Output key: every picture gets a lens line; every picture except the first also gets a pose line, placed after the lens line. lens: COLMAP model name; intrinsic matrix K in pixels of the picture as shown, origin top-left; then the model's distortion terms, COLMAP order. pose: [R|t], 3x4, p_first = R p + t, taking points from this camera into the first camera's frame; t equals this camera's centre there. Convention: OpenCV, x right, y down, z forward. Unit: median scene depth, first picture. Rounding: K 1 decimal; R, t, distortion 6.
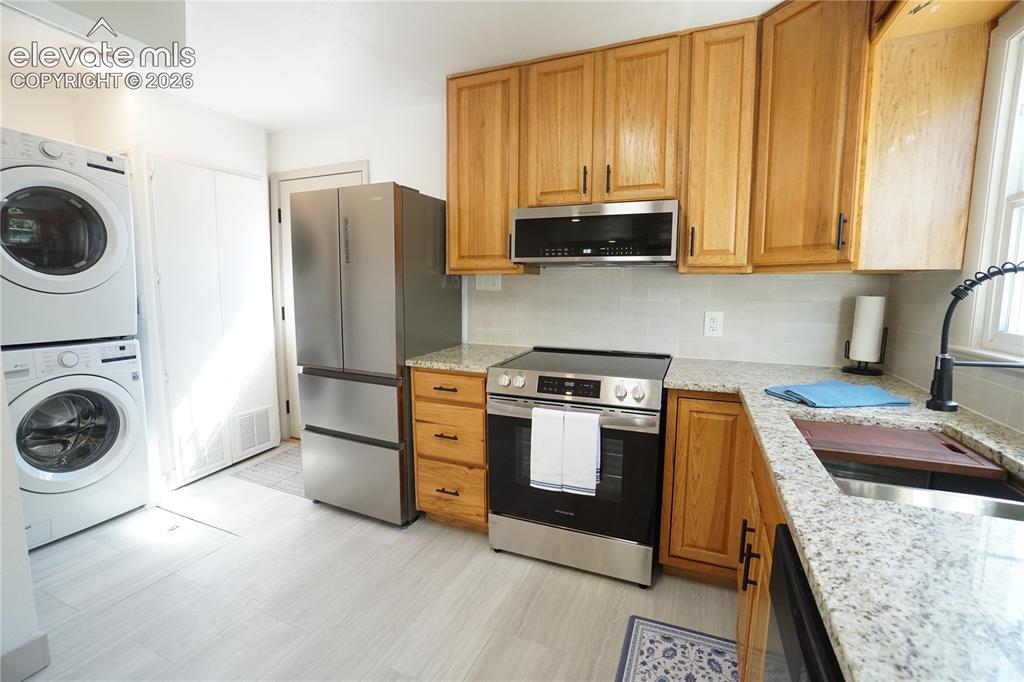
lens RADIAL K [[451.7, 0, 506.9], [0, 451.7, 336.8], [0, 0, 1]] dist [-0.061739, 0.020186]
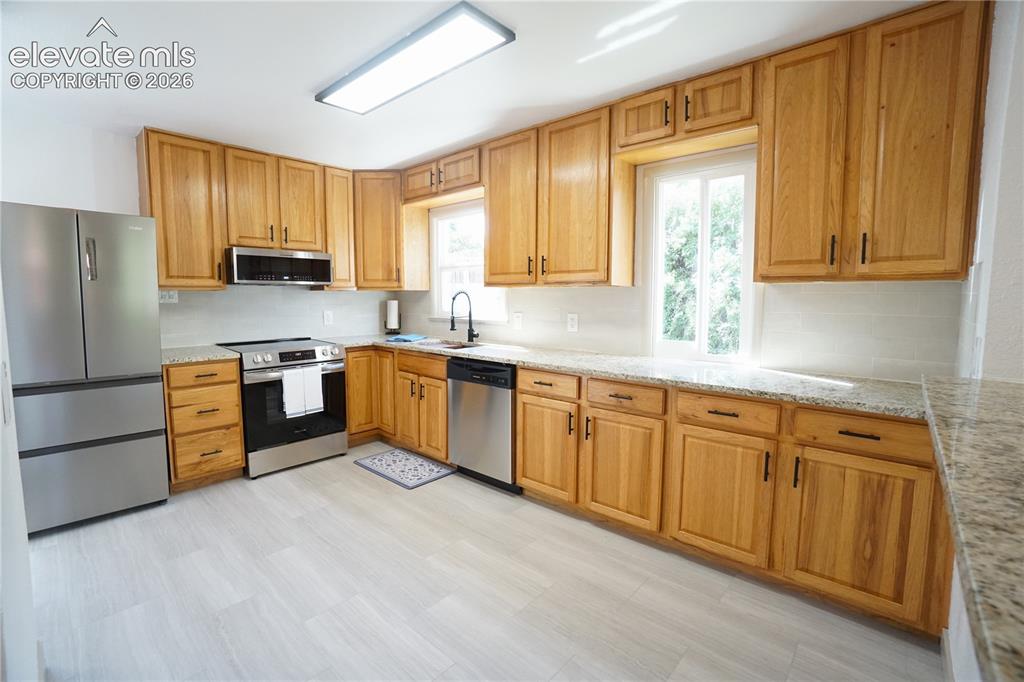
lens RADIAL K [[464.0, 0, 510.3], [0, 464.0, 337.8], [0, 0, 1]] dist [-0.062046, 0.022114]
pose [[0.321322, -0.090801, 0.942607, -1.138183], [0.108147, 0.992399, 0.058732, 0.023494], [-0.940775, 0.083068, 0.328699, -0.328528]]
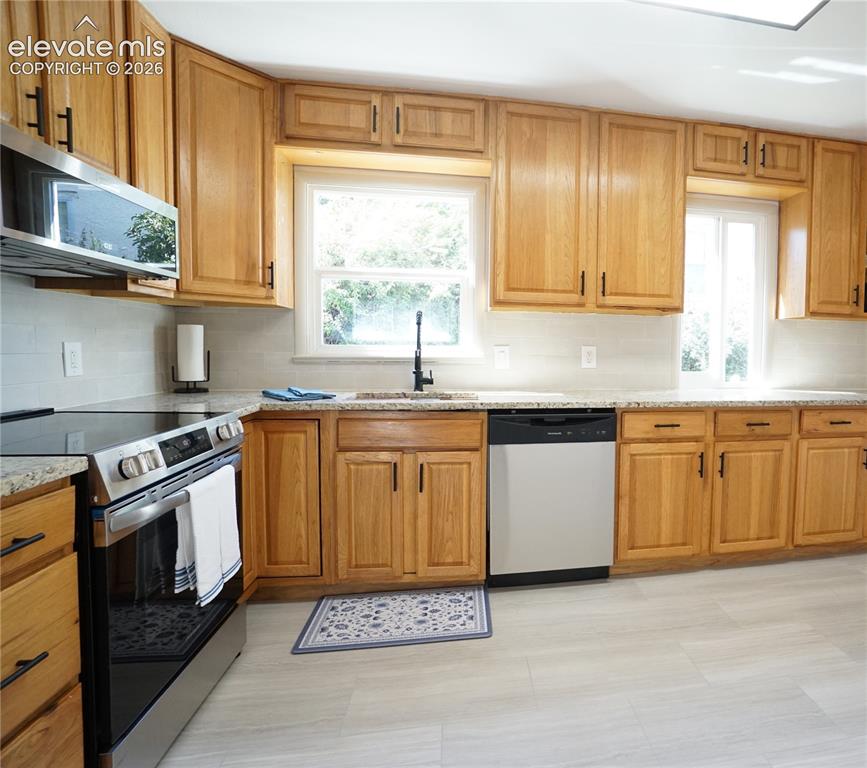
lens RADIAL K [[519.4, 0, 583.0], [0, 519.4, 381.1], [0, 0, 1]] dist [-0.060508, 0.014448]
pose [[-0.589097, -0.065033, 0.805441, -0.760507], [0.074622, 0.988119, 0.134361, -0.042582], [-0.804610, 0.139255, -0.577244, 0.842739]]
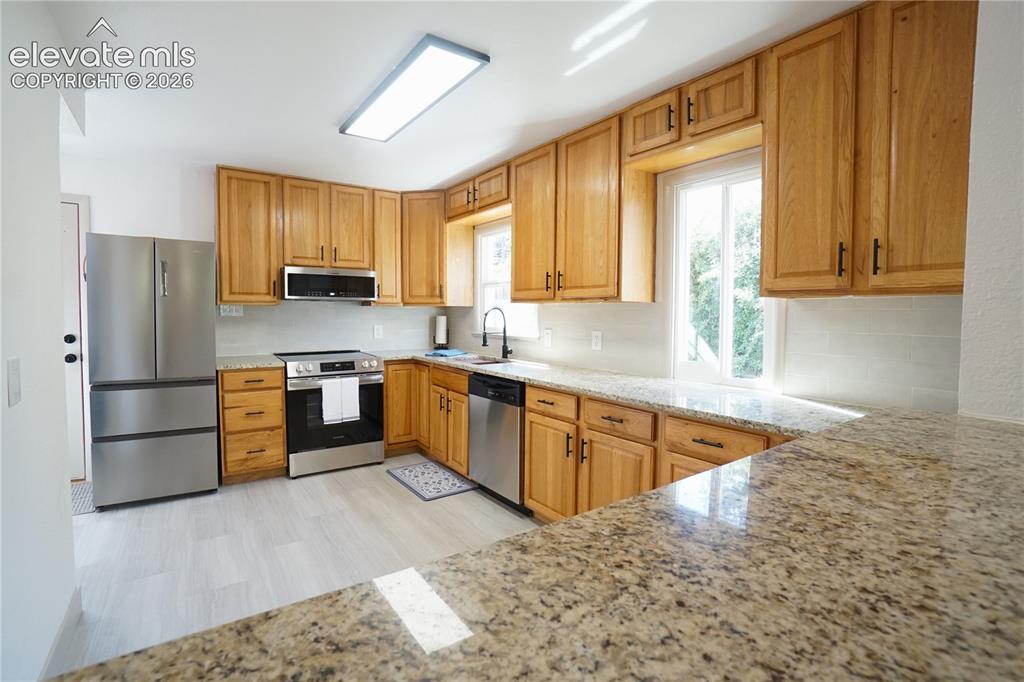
lens RADIAL K [[482.5, 0, 508.5], [0, 482.5, 337.3], [0, 0, 1]] dist [-0.066121, 0.024703]
pose [[0.525487, -0.046614, 0.849524, -1.054264], [0.093248, 0.995638, -0.003048, 0.055450], [-0.845676, 0.080819, 0.527542, -0.591941]]
